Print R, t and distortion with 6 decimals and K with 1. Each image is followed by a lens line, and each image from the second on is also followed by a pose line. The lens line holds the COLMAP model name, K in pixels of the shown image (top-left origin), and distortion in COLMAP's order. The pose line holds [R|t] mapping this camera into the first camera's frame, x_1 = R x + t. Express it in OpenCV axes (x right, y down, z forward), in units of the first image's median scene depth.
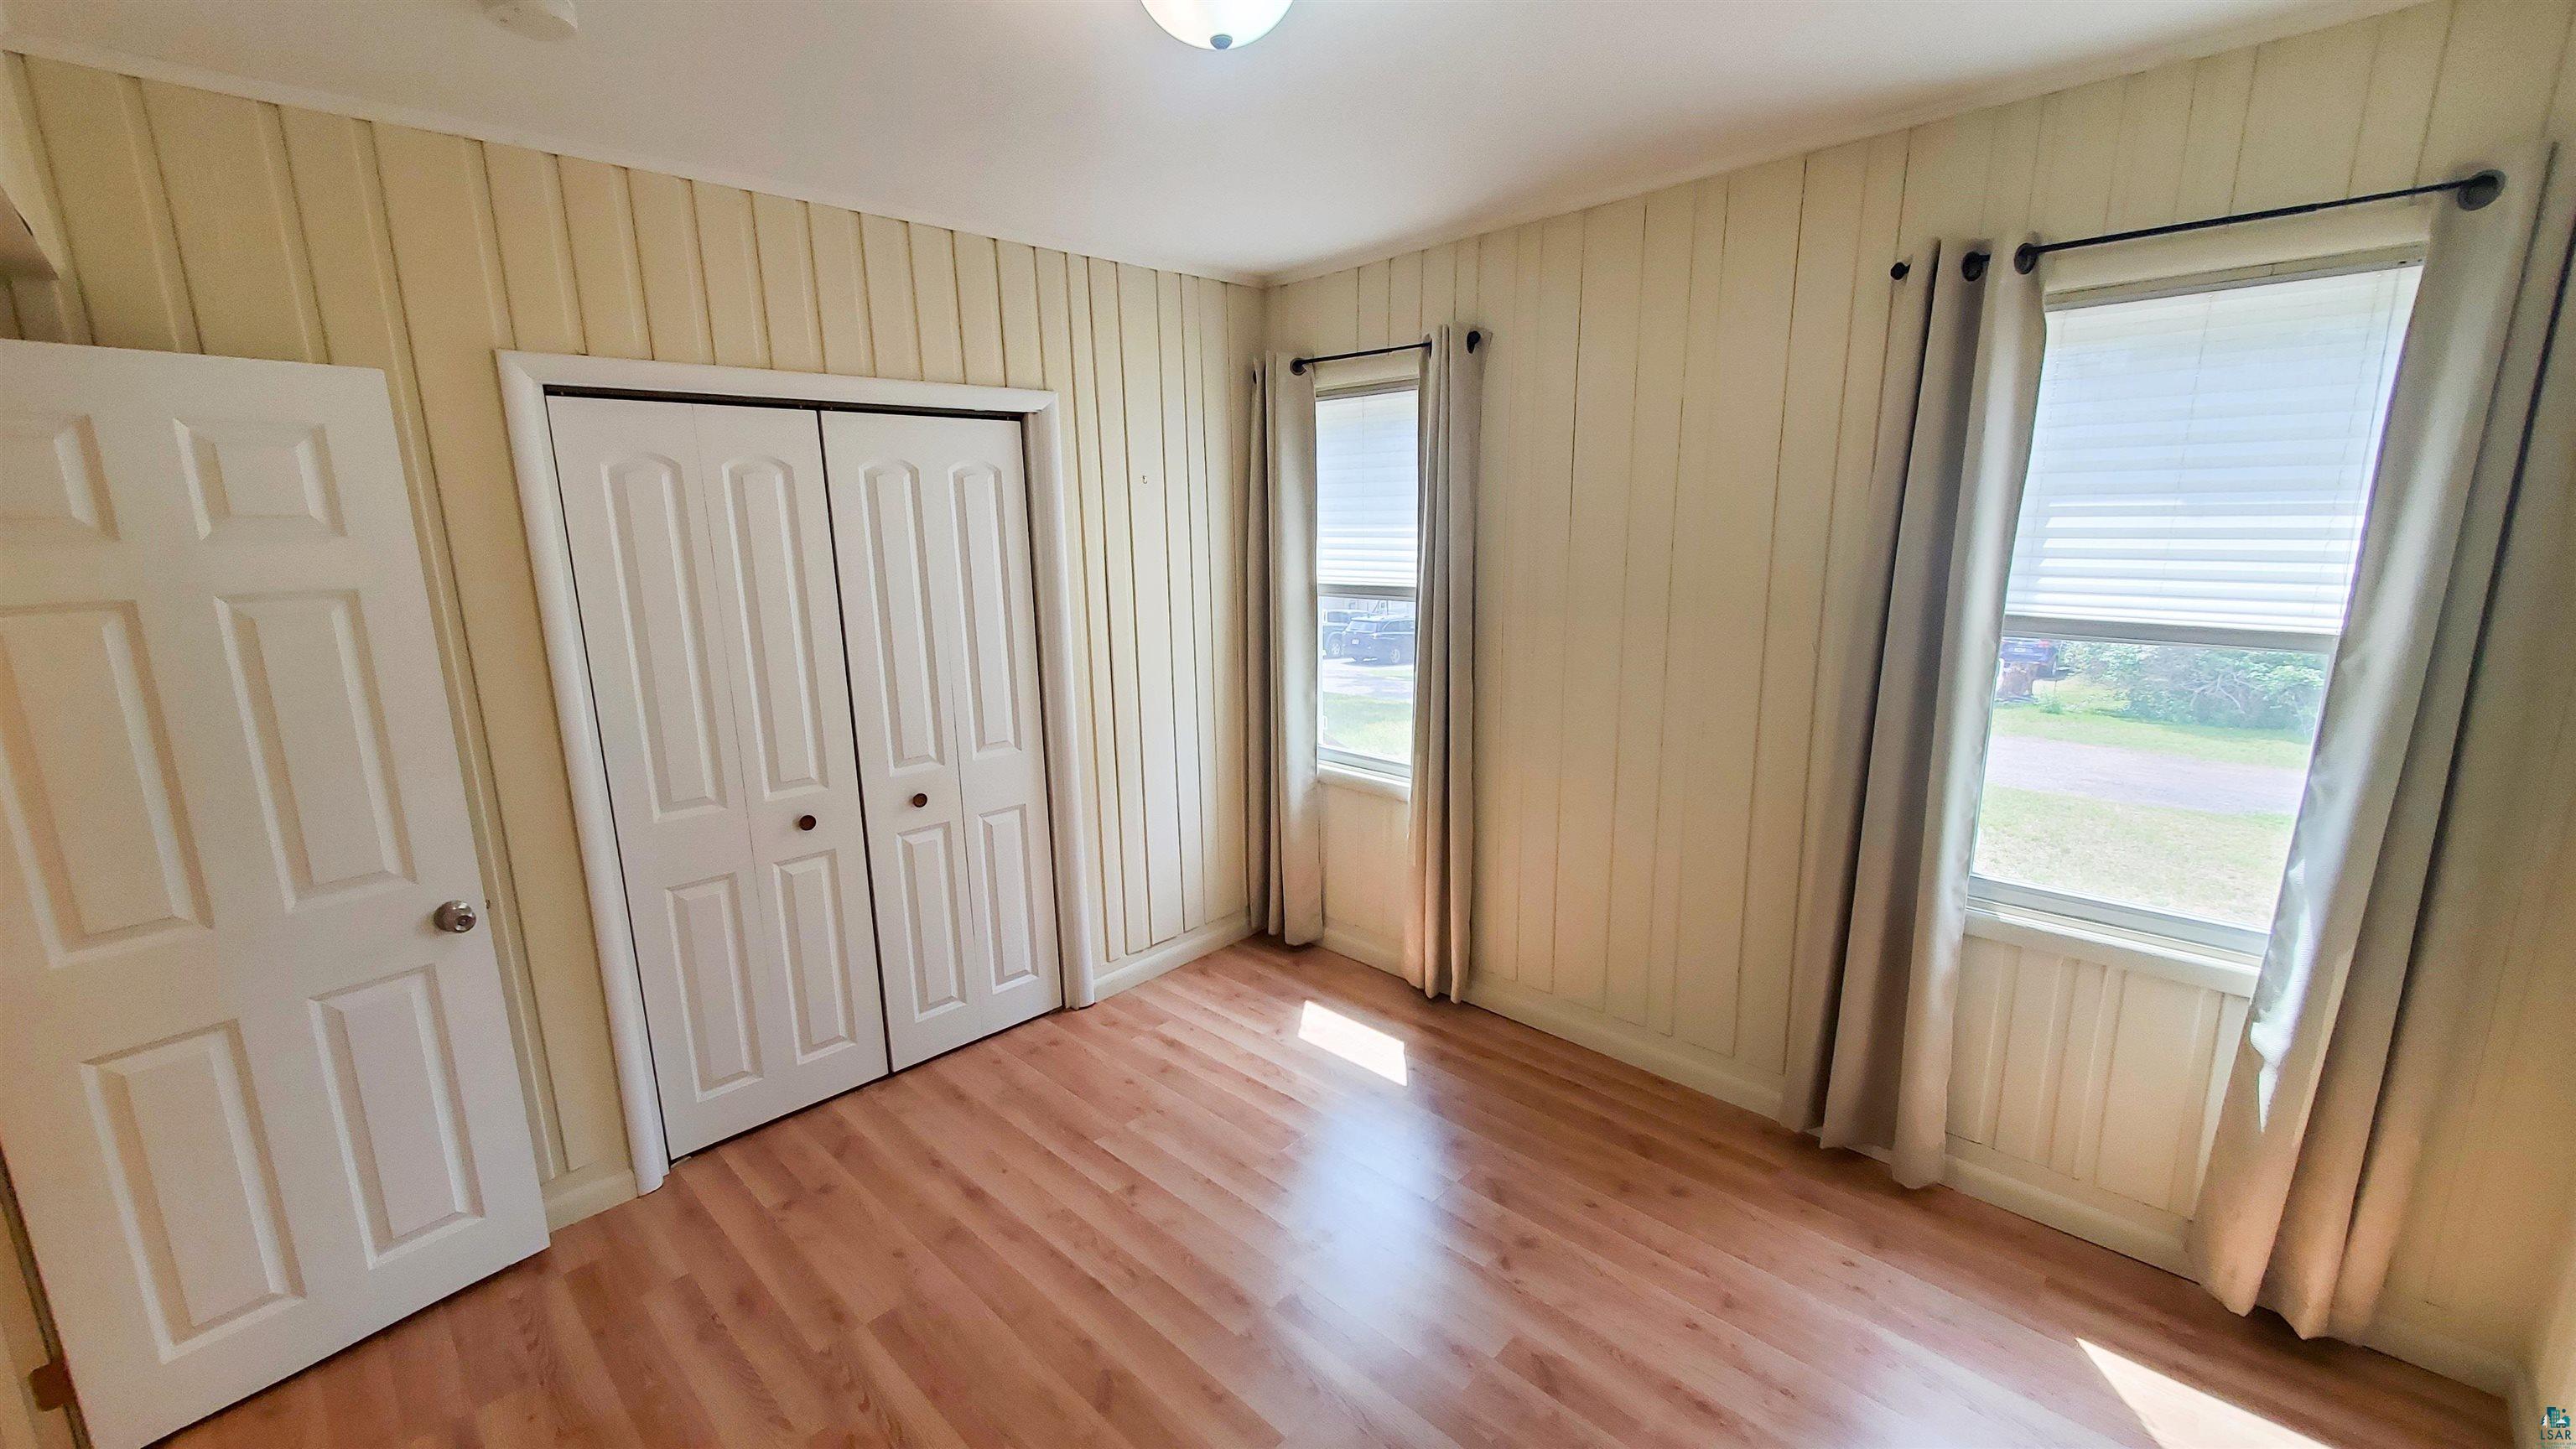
lens RADIAL K [[1019.4, 0, 1286.1], [0, 1019.4, 735.5], [0, 0, 1]] dist [0.000746, 0.000293]
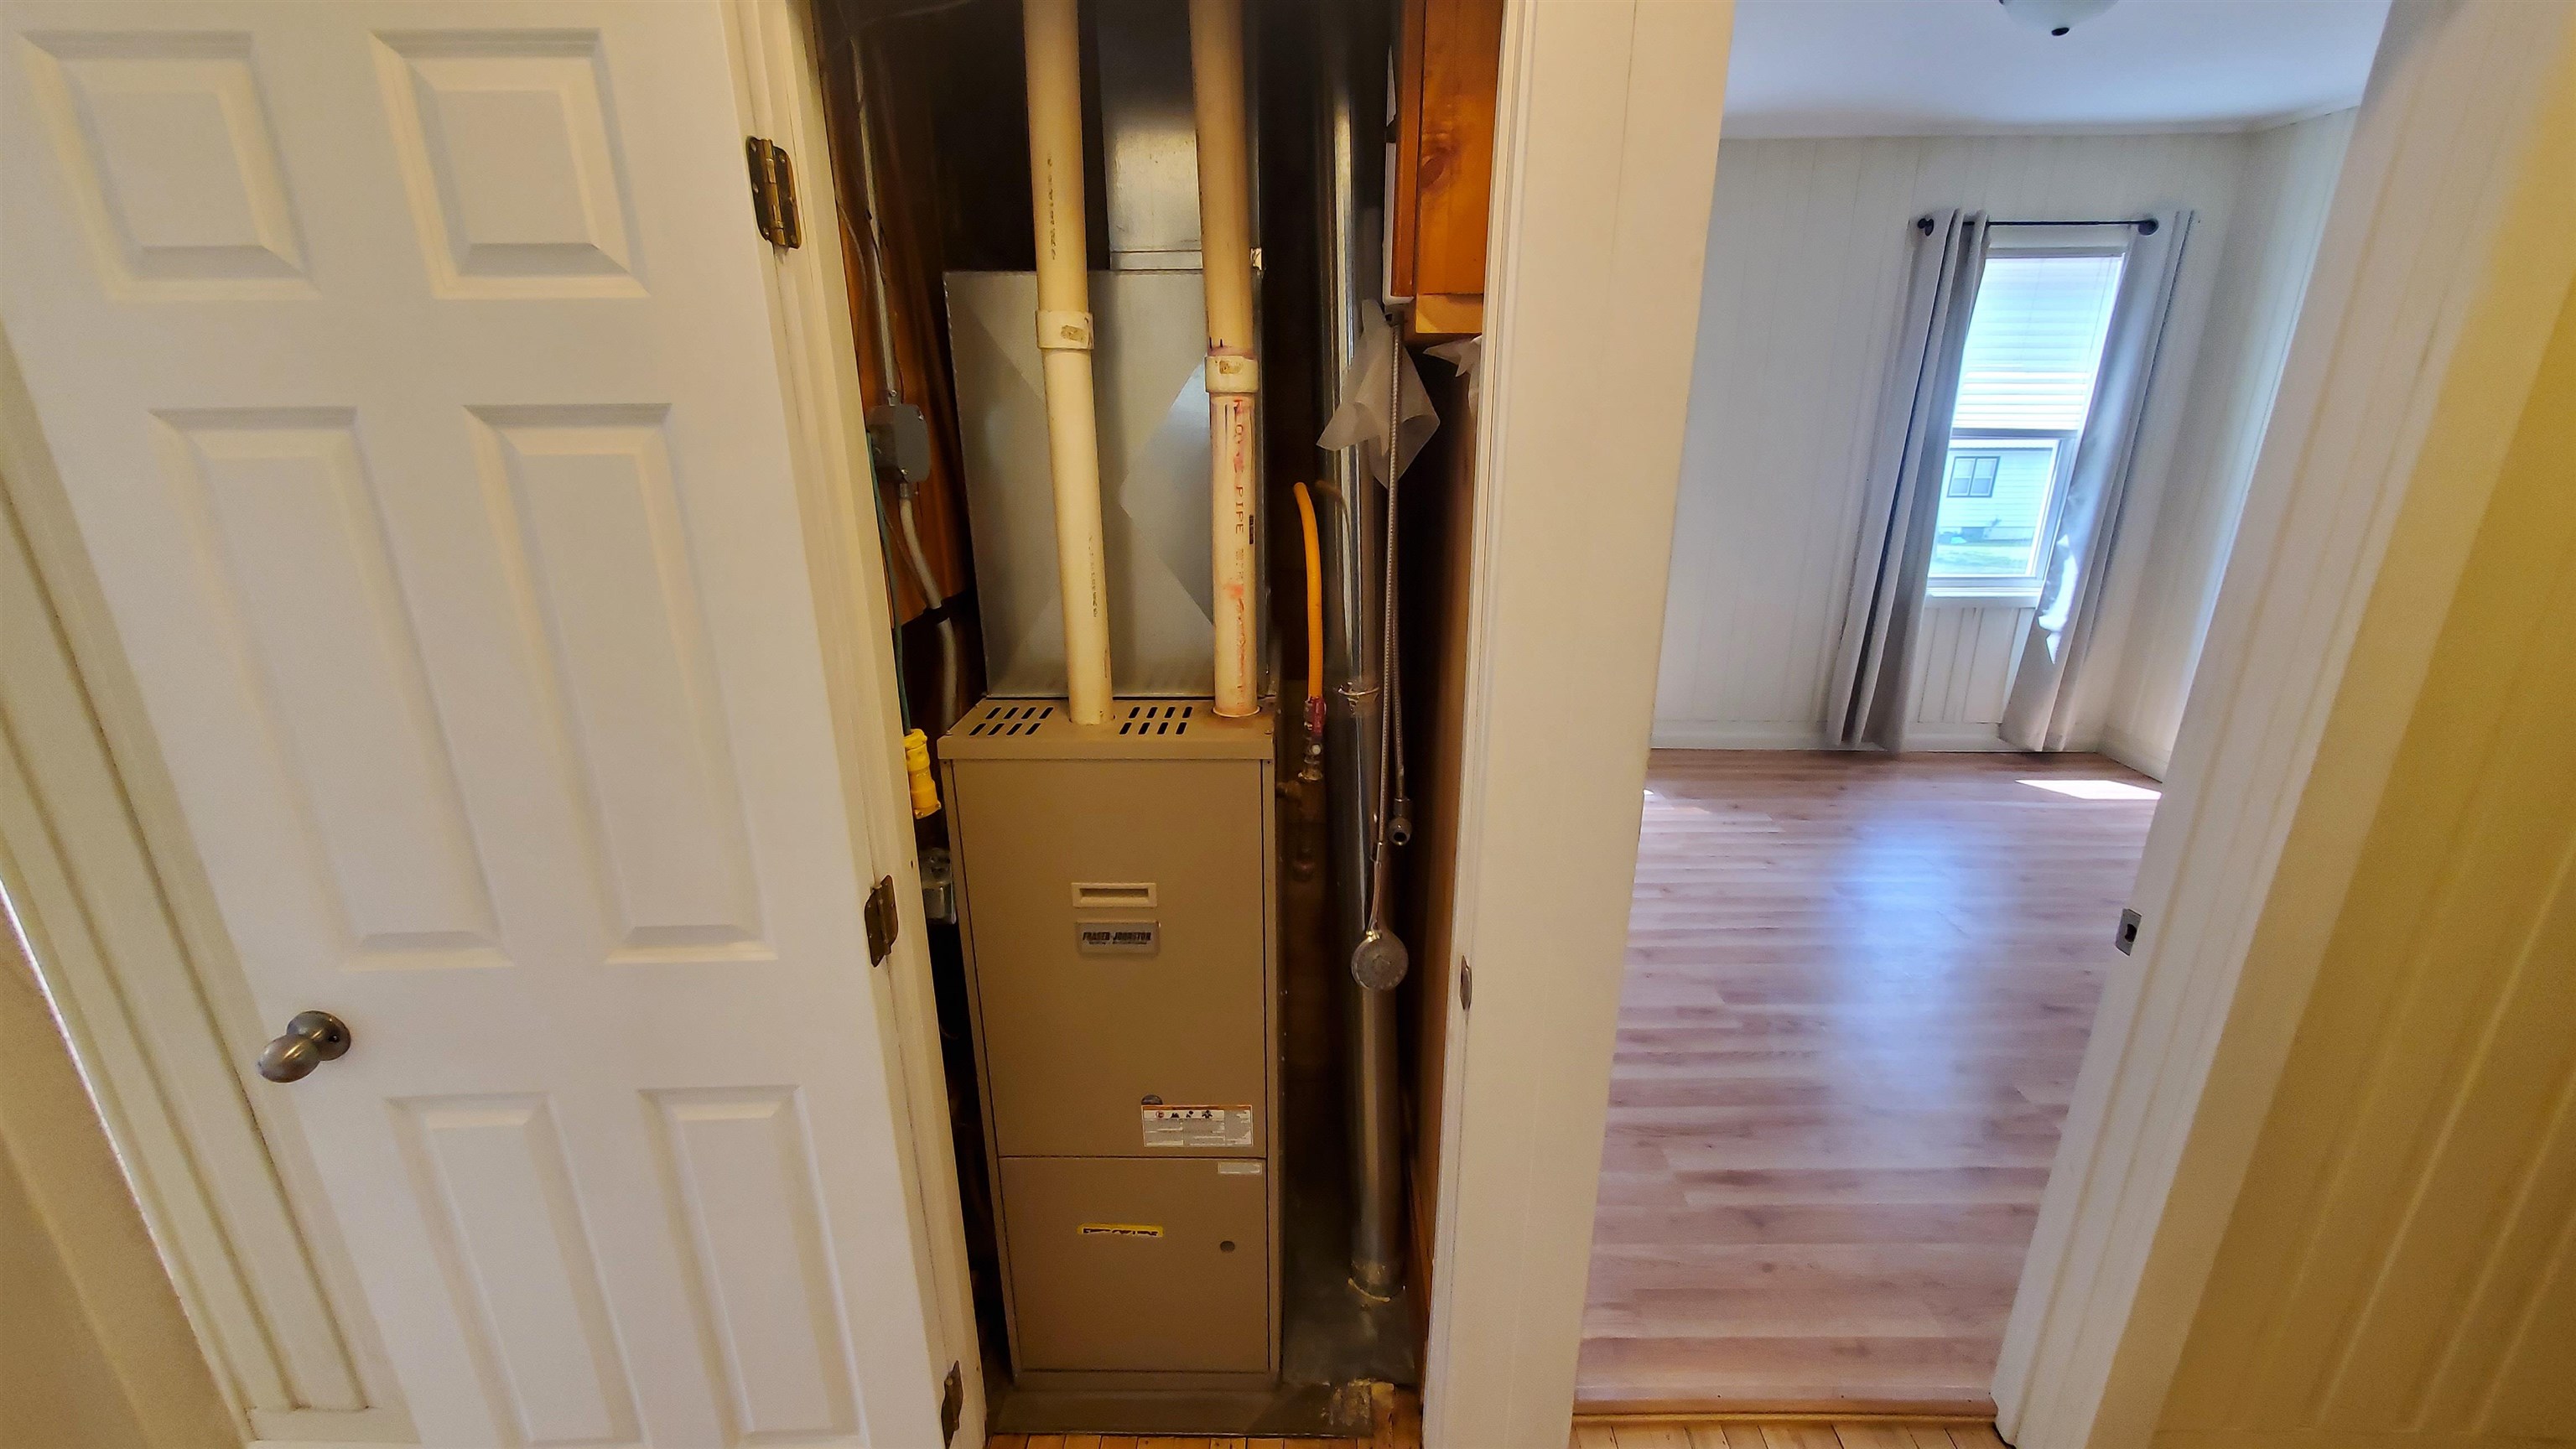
lens RADIAL K [[1019.4, 0, 1286.1], [0, 1019.4, 735.5], [0, 0, 1]] dist [0.000746, 0.000293]
pose [[0.730482, -0.202338, 0.652269, -1.652667], [0.134008, 0.979002, 0.153616, -0.016569], [-0.669655, -0.024804, 0.742258, 0.461057]]
